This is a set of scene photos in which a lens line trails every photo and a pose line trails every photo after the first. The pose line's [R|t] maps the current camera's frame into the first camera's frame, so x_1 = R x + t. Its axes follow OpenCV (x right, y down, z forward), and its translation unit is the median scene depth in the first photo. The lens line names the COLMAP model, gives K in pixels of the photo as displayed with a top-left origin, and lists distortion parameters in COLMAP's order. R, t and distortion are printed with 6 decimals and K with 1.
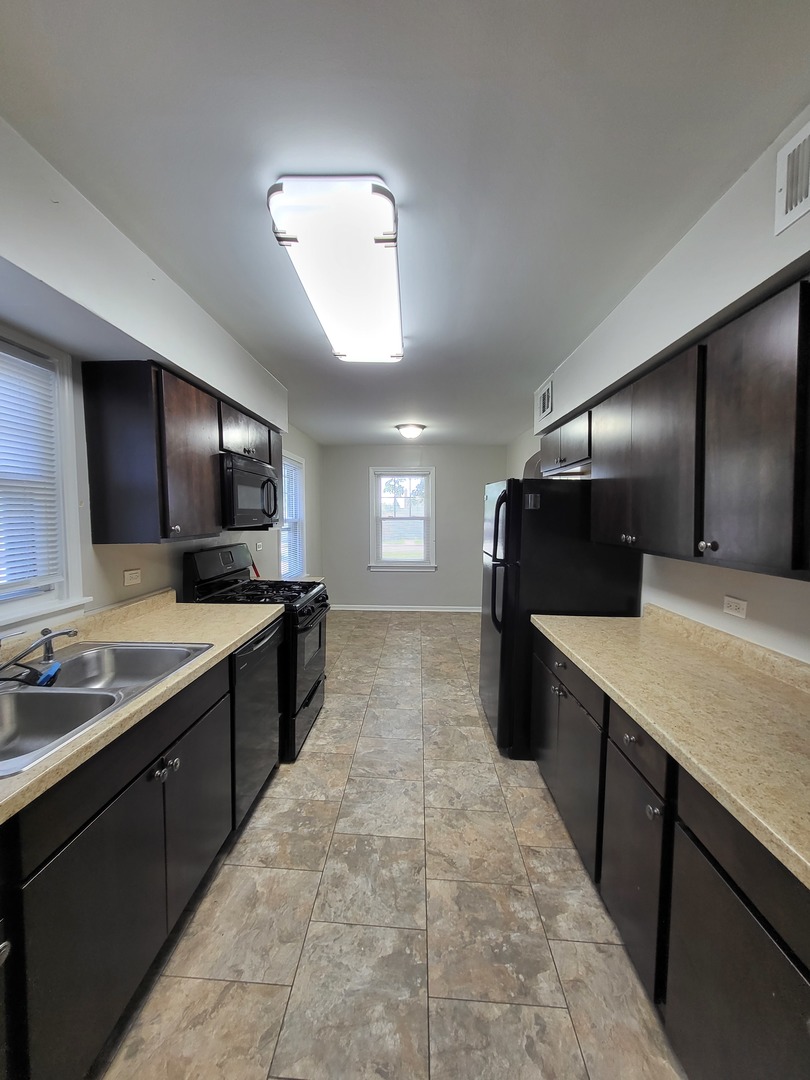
lens RADIAL K [[423.5, 0, 401.4], [0, 423.5, 539.9], [0, 0, 1]] dist [0.005648, 0.000117]
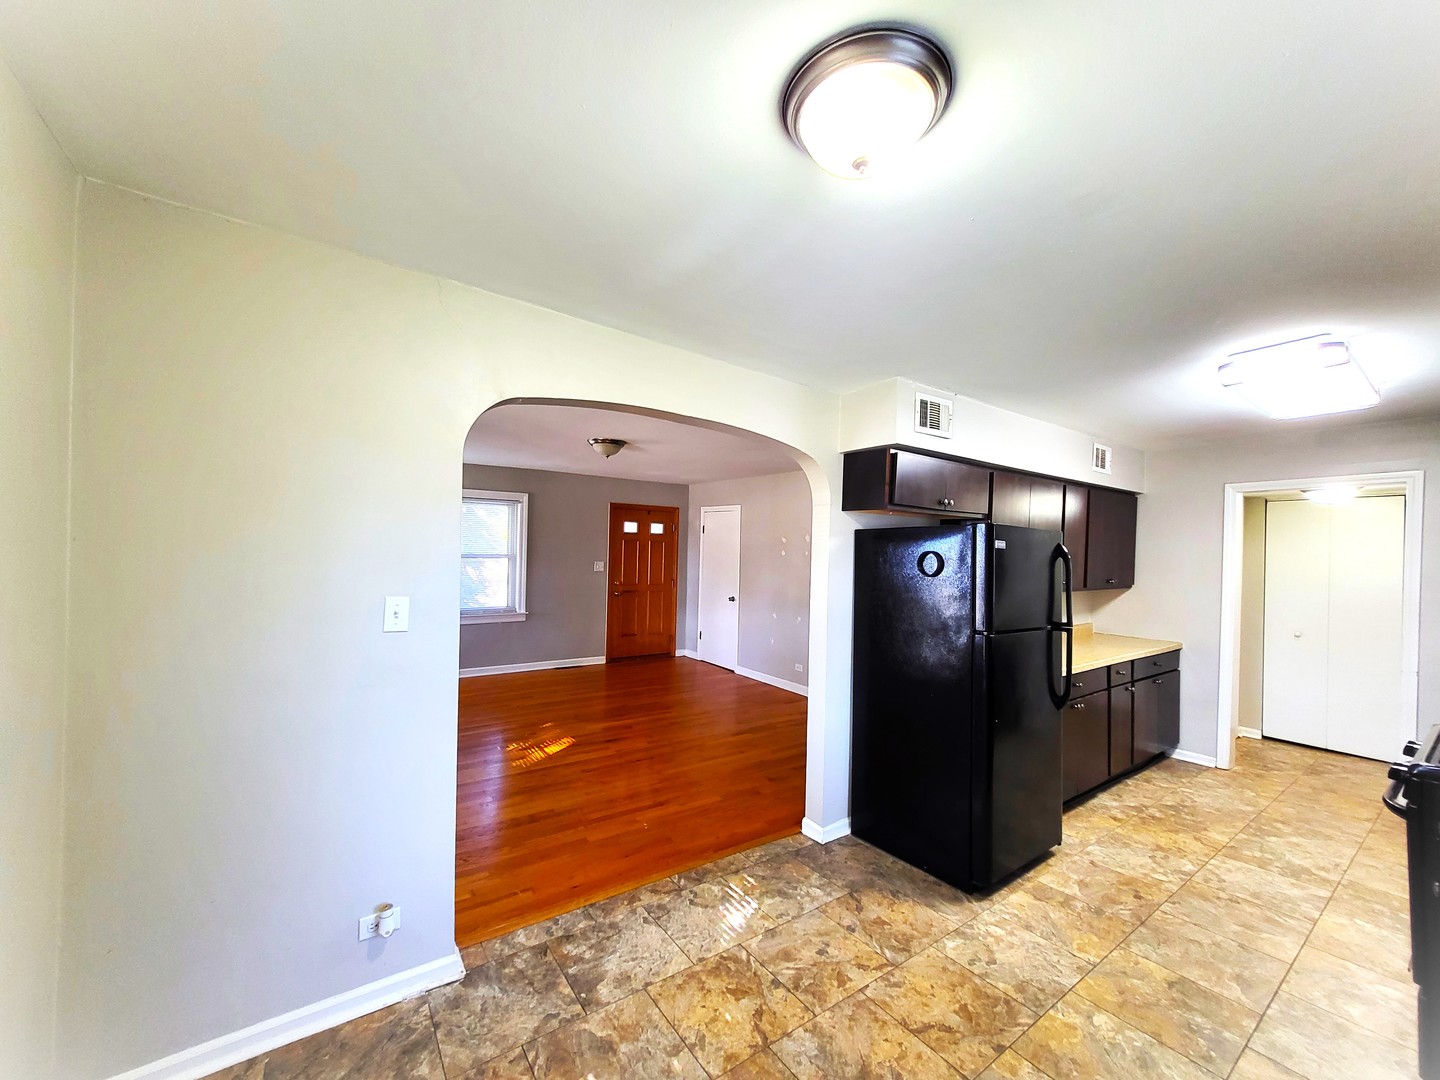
lens RADIAL K [[564.7, 0, 715.7], [0, 564.7, 544.8], [0, 0, 1]] dist [0.005648, 0.000117]
pose [[-0.608413, -0.005416, 0.793602, -0.324733], [0.026830, 0.999265, 0.027389, -0.212270], [-0.793167, 0.037956, -0.607820, 2.852395]]
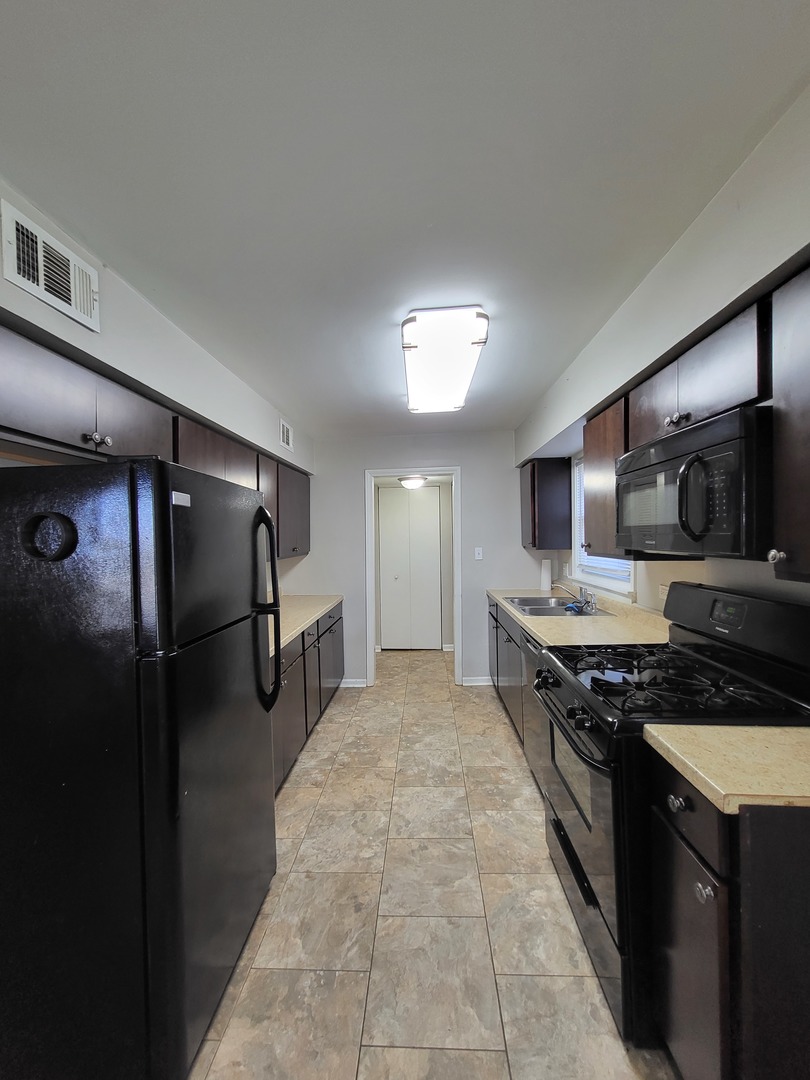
lens RADIAL K [[423.5, 0, 396.8], [0, 423.5, 539.6], [0, 0, 1]] dist [0.005648, 0.000117]
pose [[-0.999395, 0.019347, 0.028903, -0.005597], [0.021461, 0.996974, 0.074709, -0.141548], [-0.027370, 0.075284, -0.996786, 2.124888]]
